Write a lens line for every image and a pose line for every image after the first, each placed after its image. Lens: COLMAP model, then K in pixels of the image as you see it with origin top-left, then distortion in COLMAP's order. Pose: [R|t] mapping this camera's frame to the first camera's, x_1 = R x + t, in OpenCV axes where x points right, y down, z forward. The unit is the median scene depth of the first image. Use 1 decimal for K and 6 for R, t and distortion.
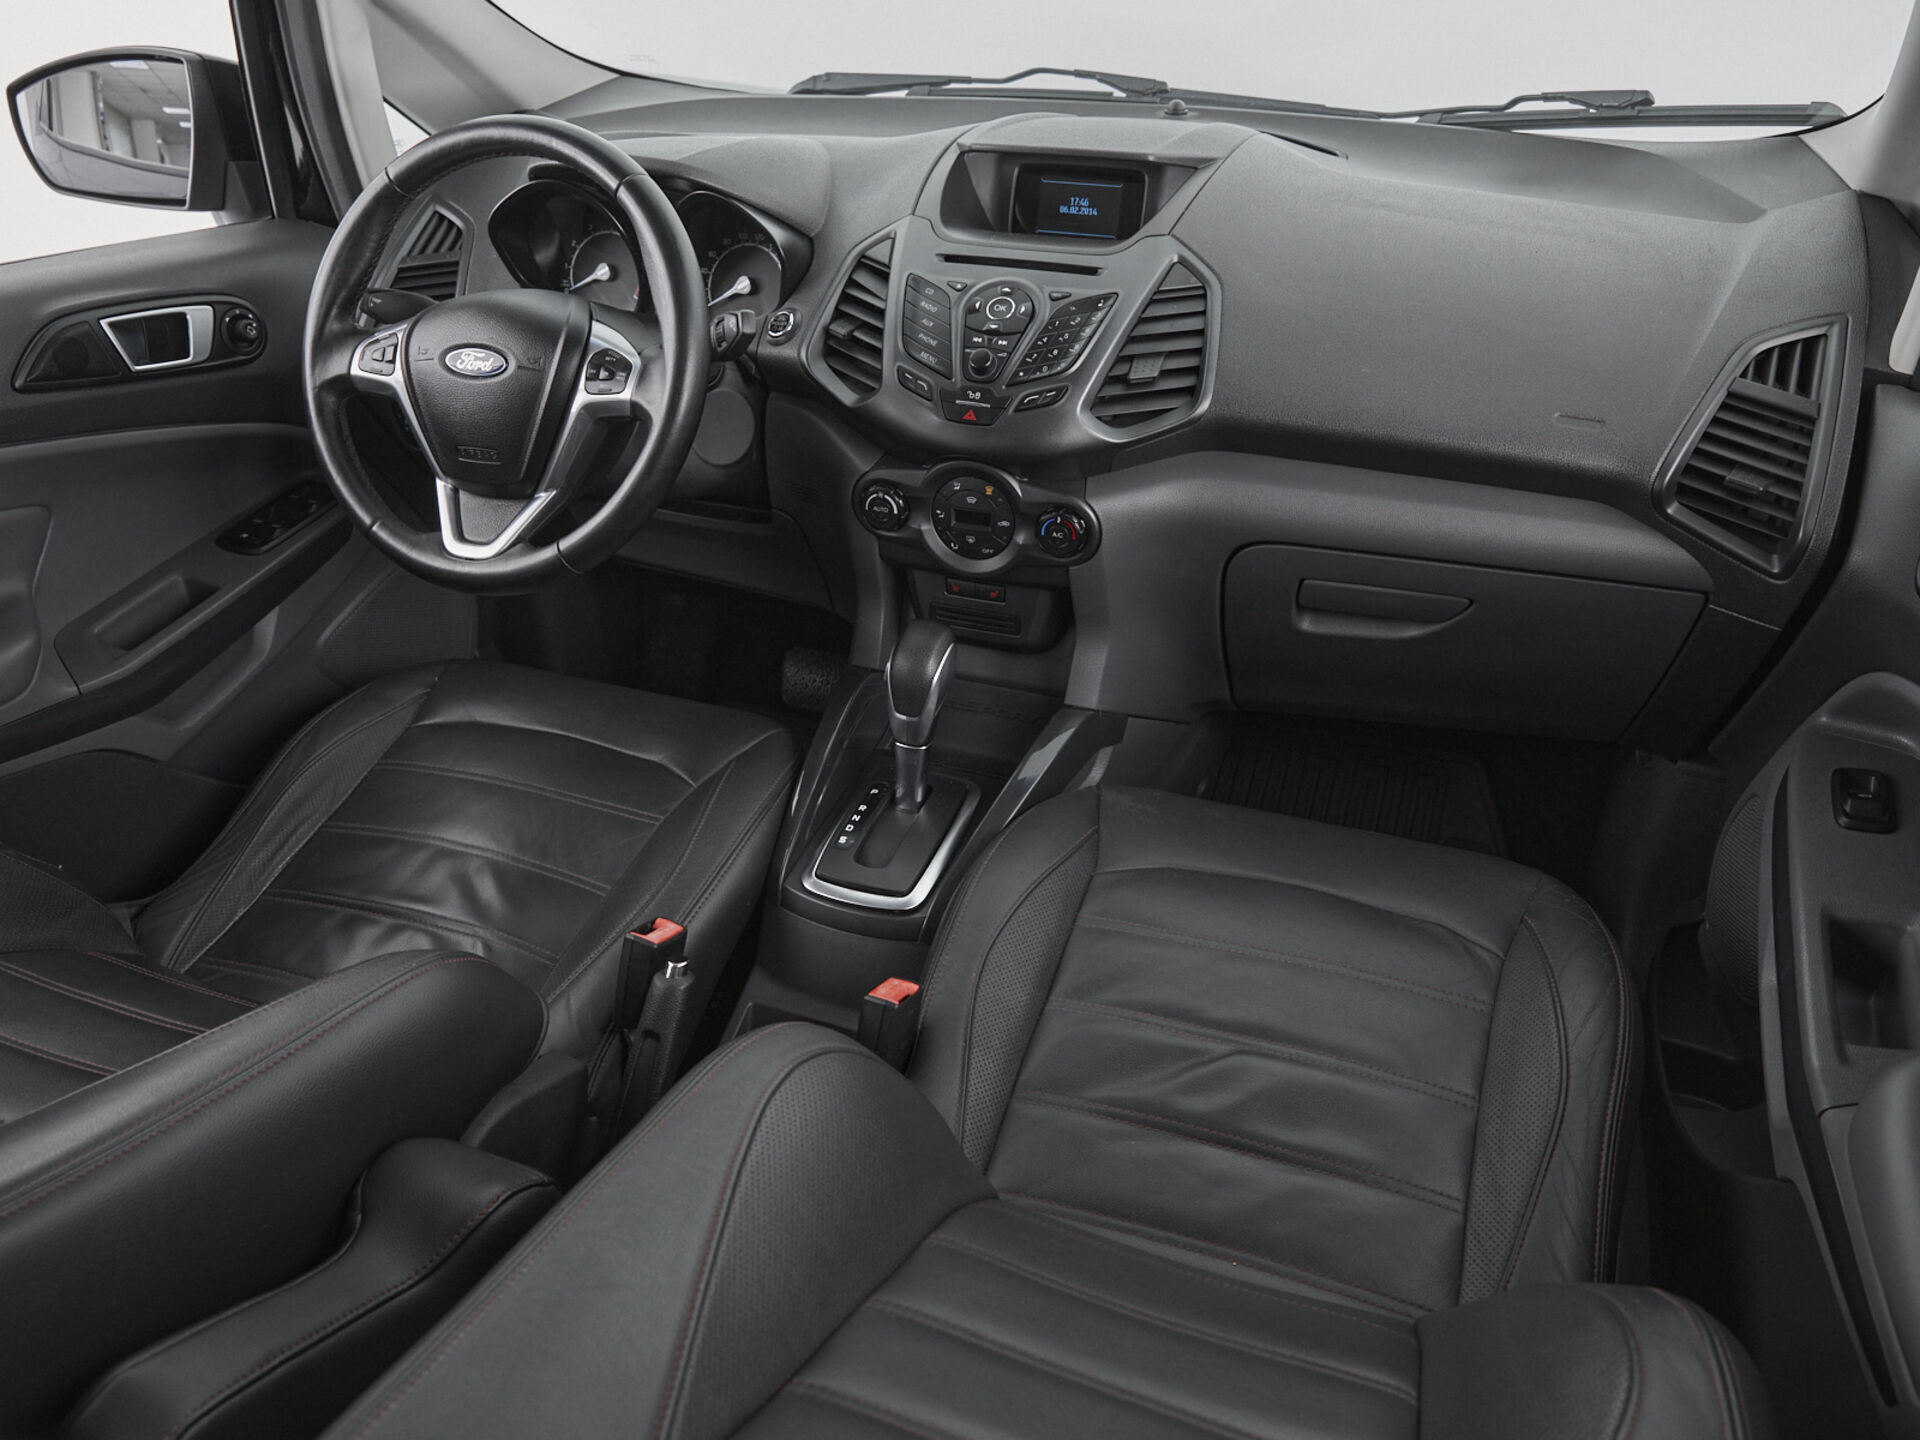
lens RADIAL K [[1468.4, 0, 920.3], [0, 1468.4, 720.0], [0, 0, 1]] dist [-0.003298, -0.002239]
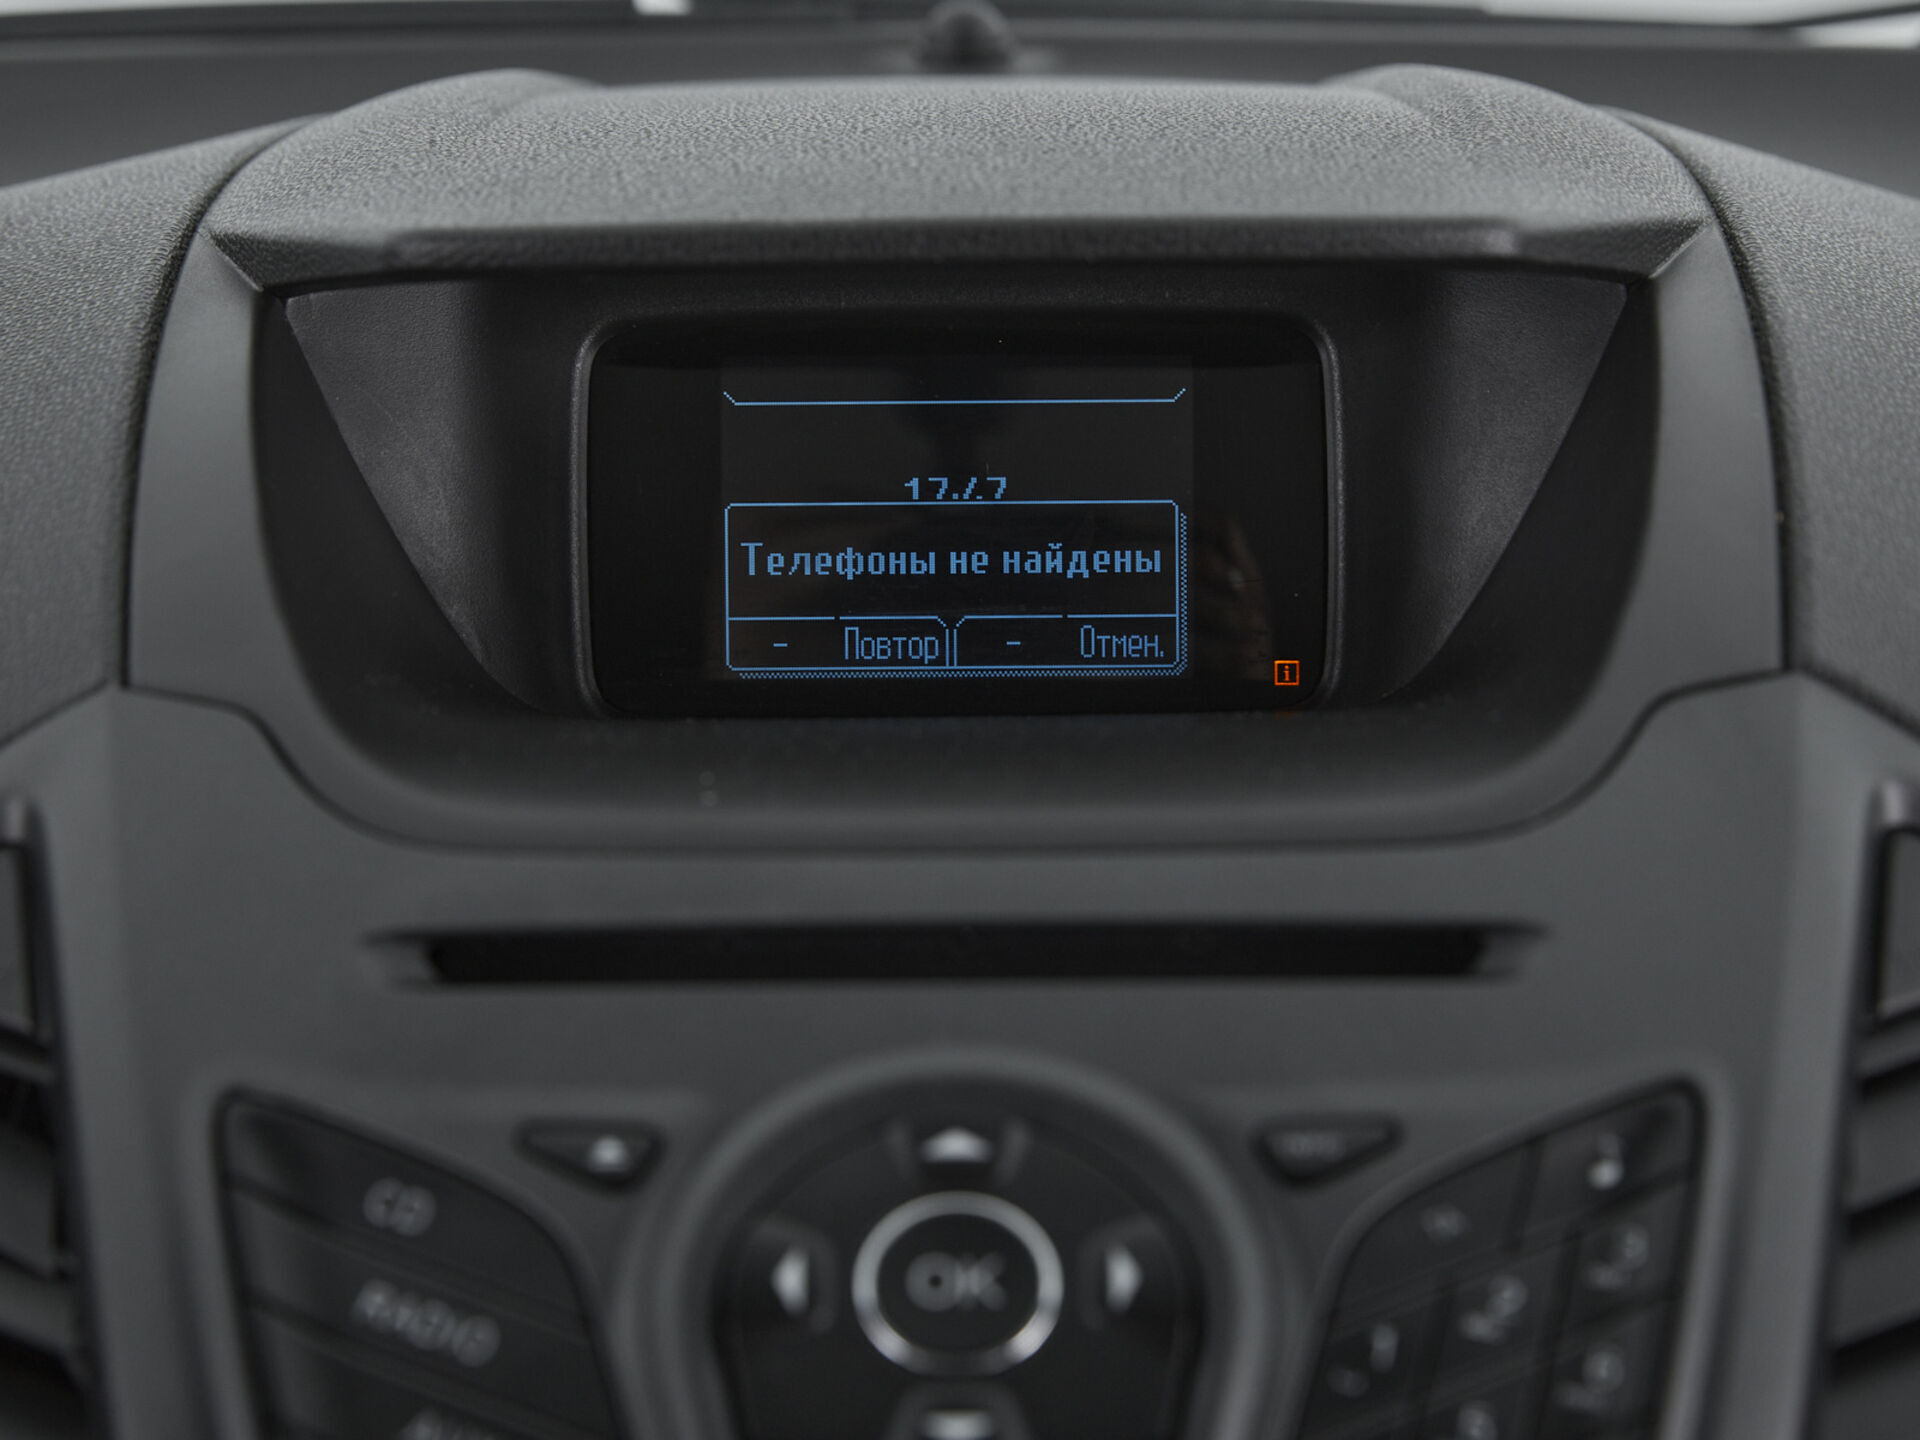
lens RADIAL K [[3975.1, 0, 960.0], [0, 3975.1, 720.0], [0, 0, 1]] dist [-0.054820, -0.163407]
pose [[0.926434, -0.109503, 0.360181, -0.078681], [0.193456, 0.959246, -0.205964, -0.248943], [-0.322948, 0.260491, 0.909862, 0.618999]]
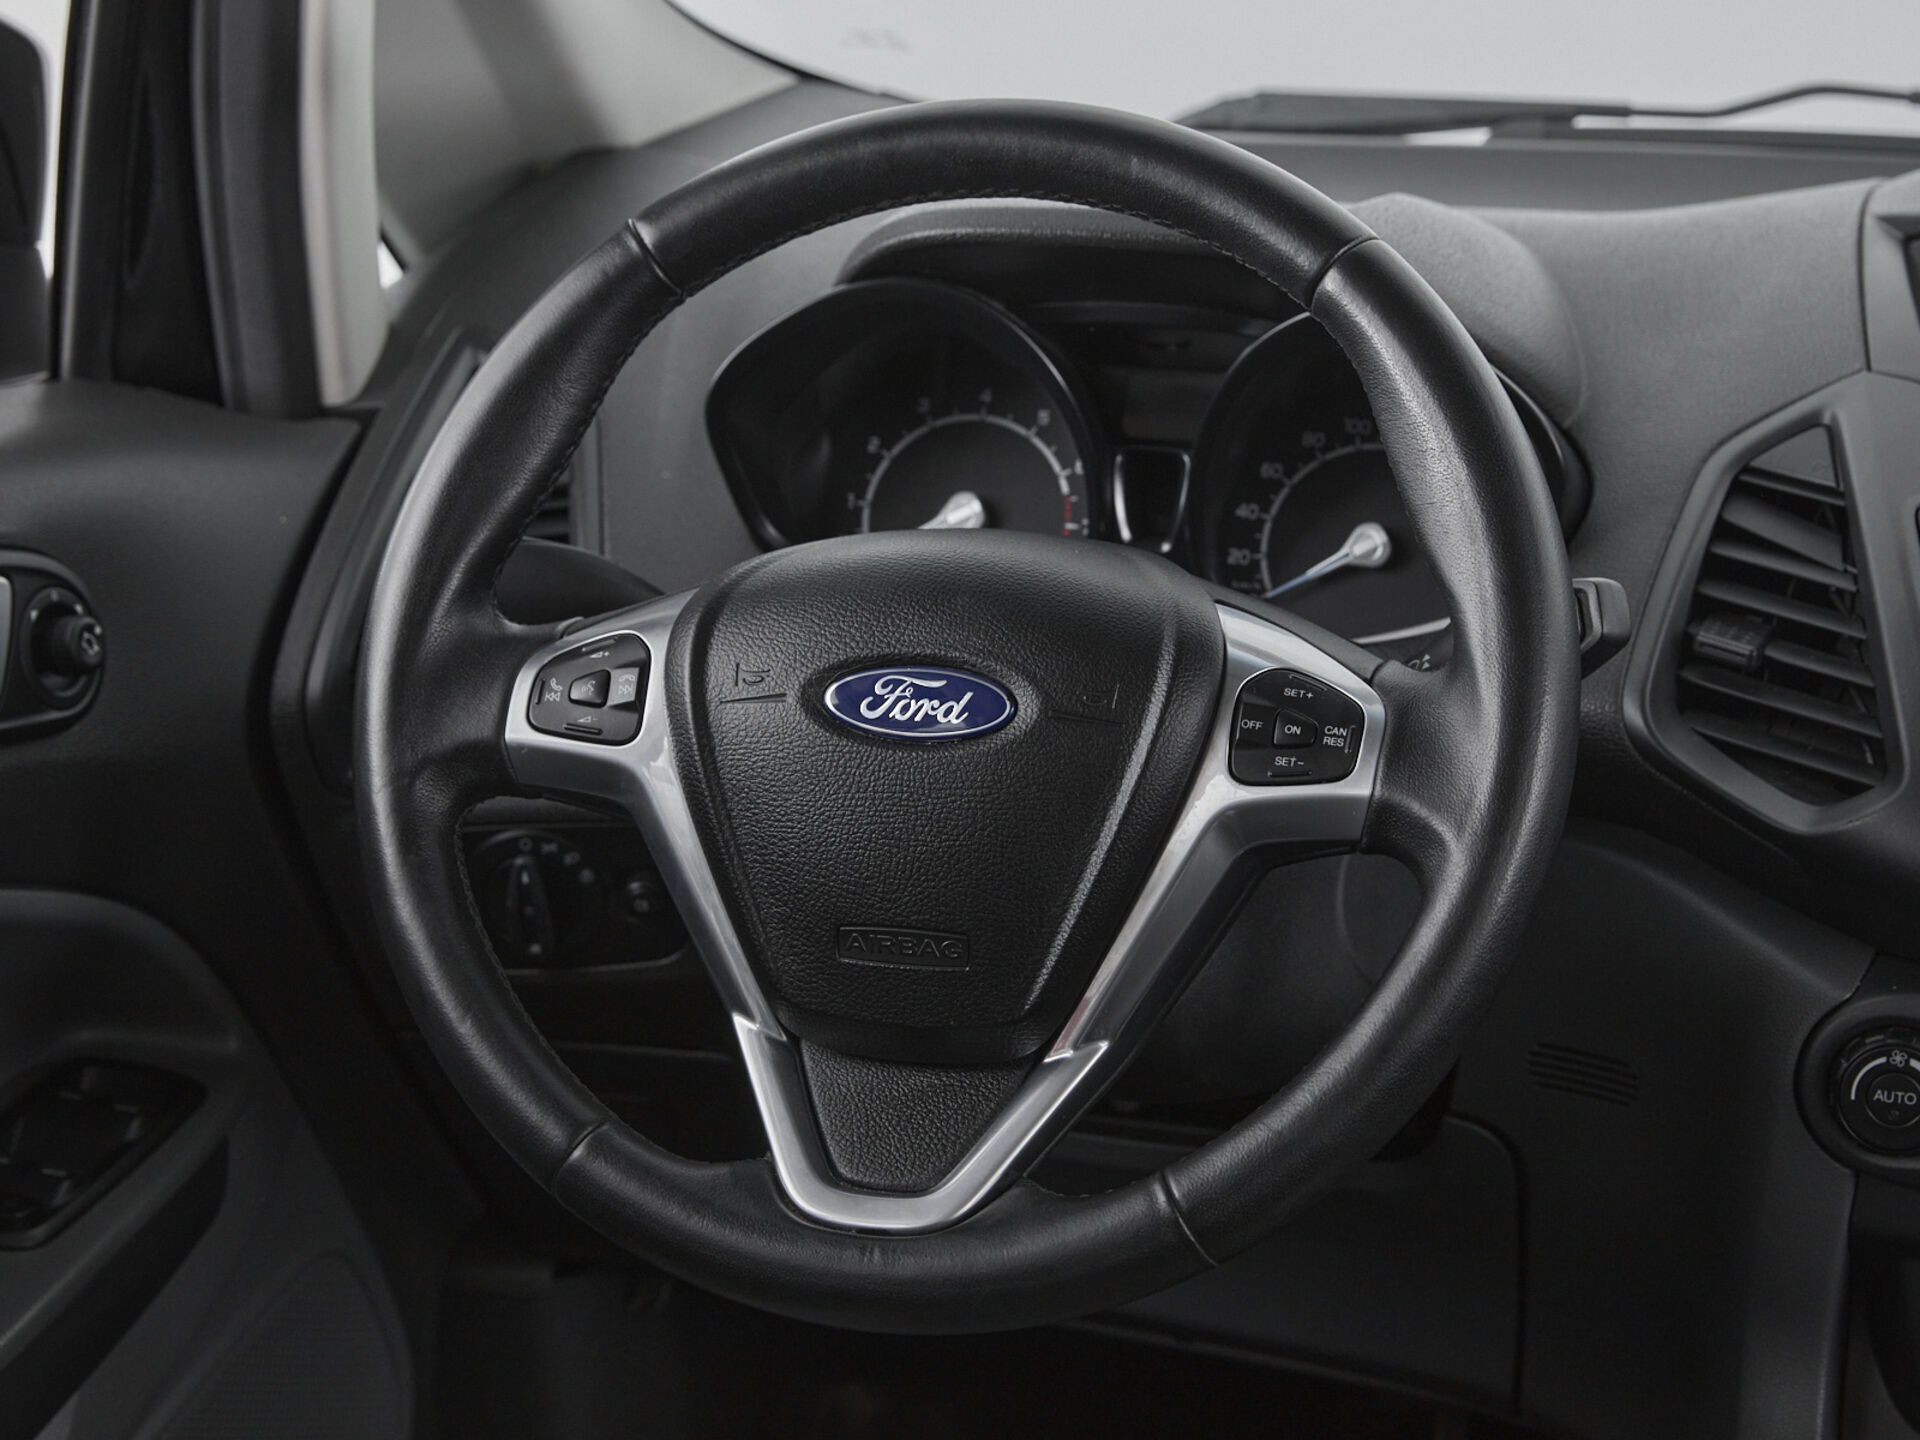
lens RADIAL K [[3745.4, 0, 960.0], [0, 3745.4, 720.0], [0, 0, 1]] dist [-0.075088, 0.048163]
pose [[0.995422, 0.005638, 0.095414, -0.365479], [0.021086, 0.960708, -0.276760, 0.023473], [-0.093225, 0.277505, 0.956190, 0.084194]]
